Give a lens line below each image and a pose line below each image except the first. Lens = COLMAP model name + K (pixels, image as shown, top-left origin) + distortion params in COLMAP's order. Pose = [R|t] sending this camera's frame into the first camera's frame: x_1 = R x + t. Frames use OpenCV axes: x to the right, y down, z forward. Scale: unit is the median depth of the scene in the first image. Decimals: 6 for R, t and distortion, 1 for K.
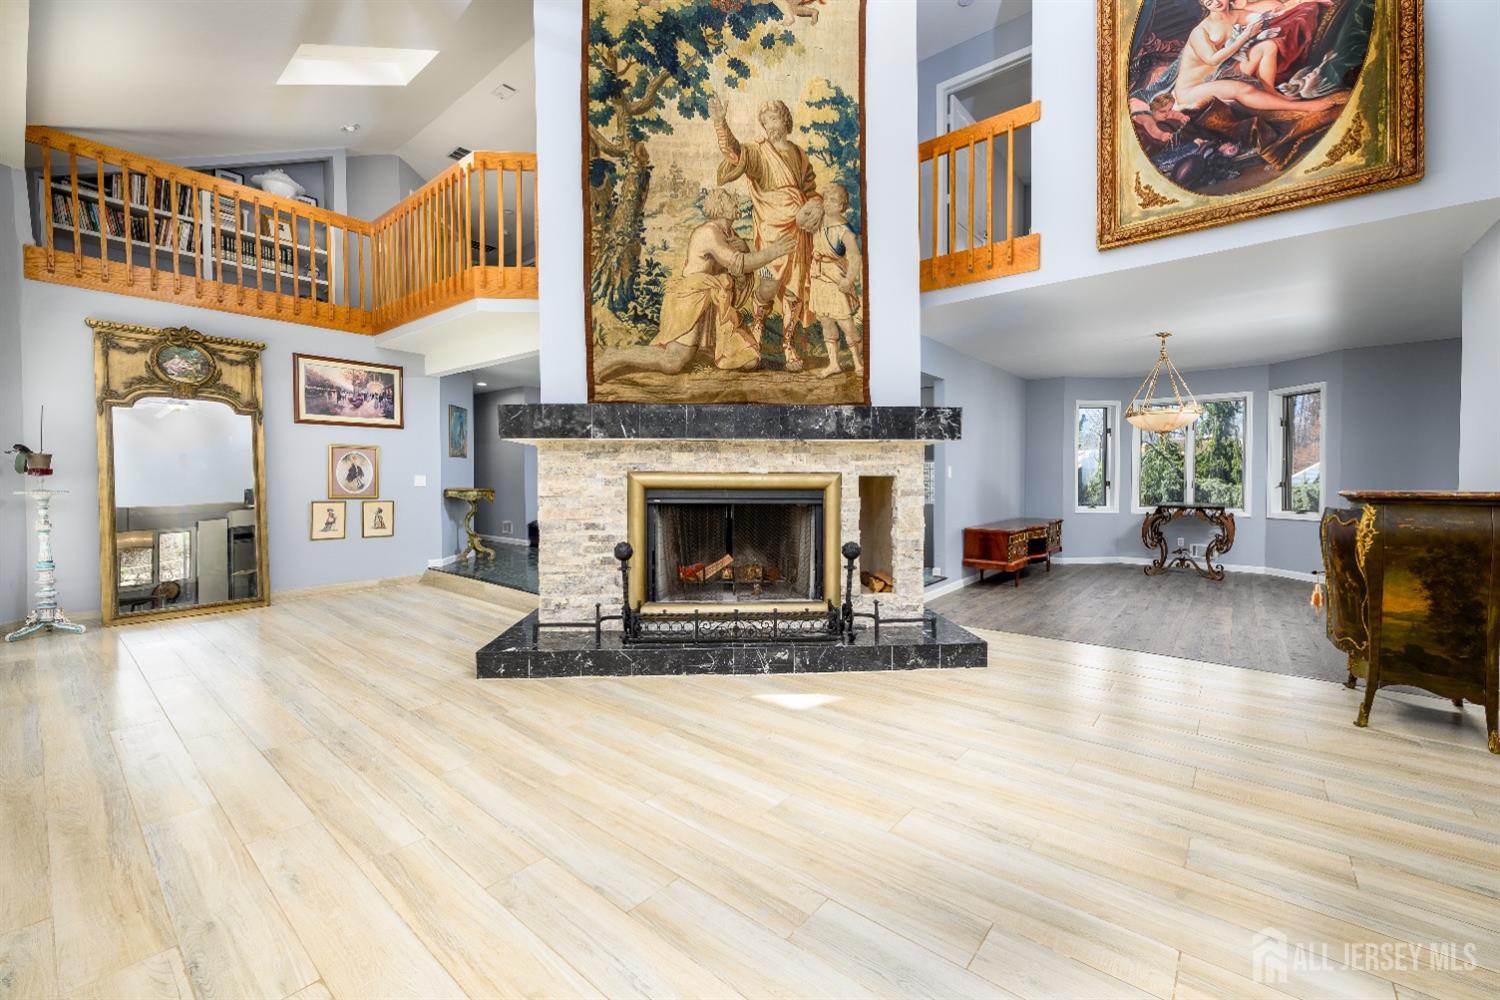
lens RADIAL K [[609.8, 0, 752.3], [0, 609.8, 473.0], [0, 0, 1]] dist [-0.000633, 0.000098]
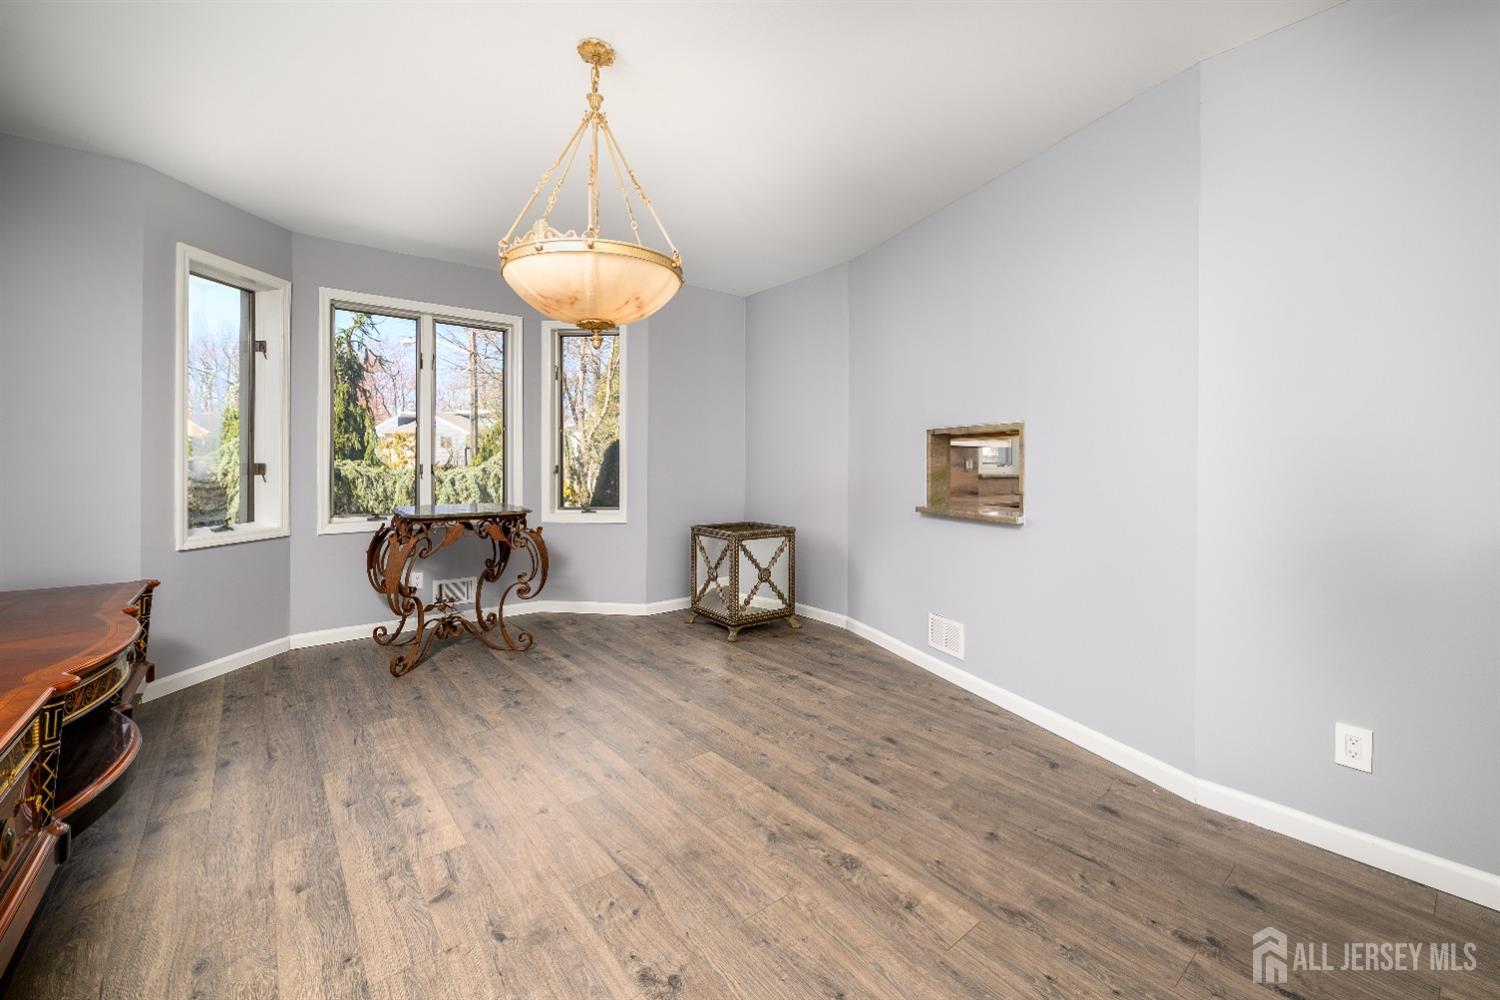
lens RADIAL K [[609.8, 0, 752.3], [0, 609.8, 473.0], [0, 0, 1]] dist [-0.000633, 0.000098]
pose [[0.199061, -0.021310, 0.979755, 0.225989], [-0.003697, 0.999740, 0.022495, 0.008570], [-0.979980, -0.008100, 0.198931, 0.569084]]
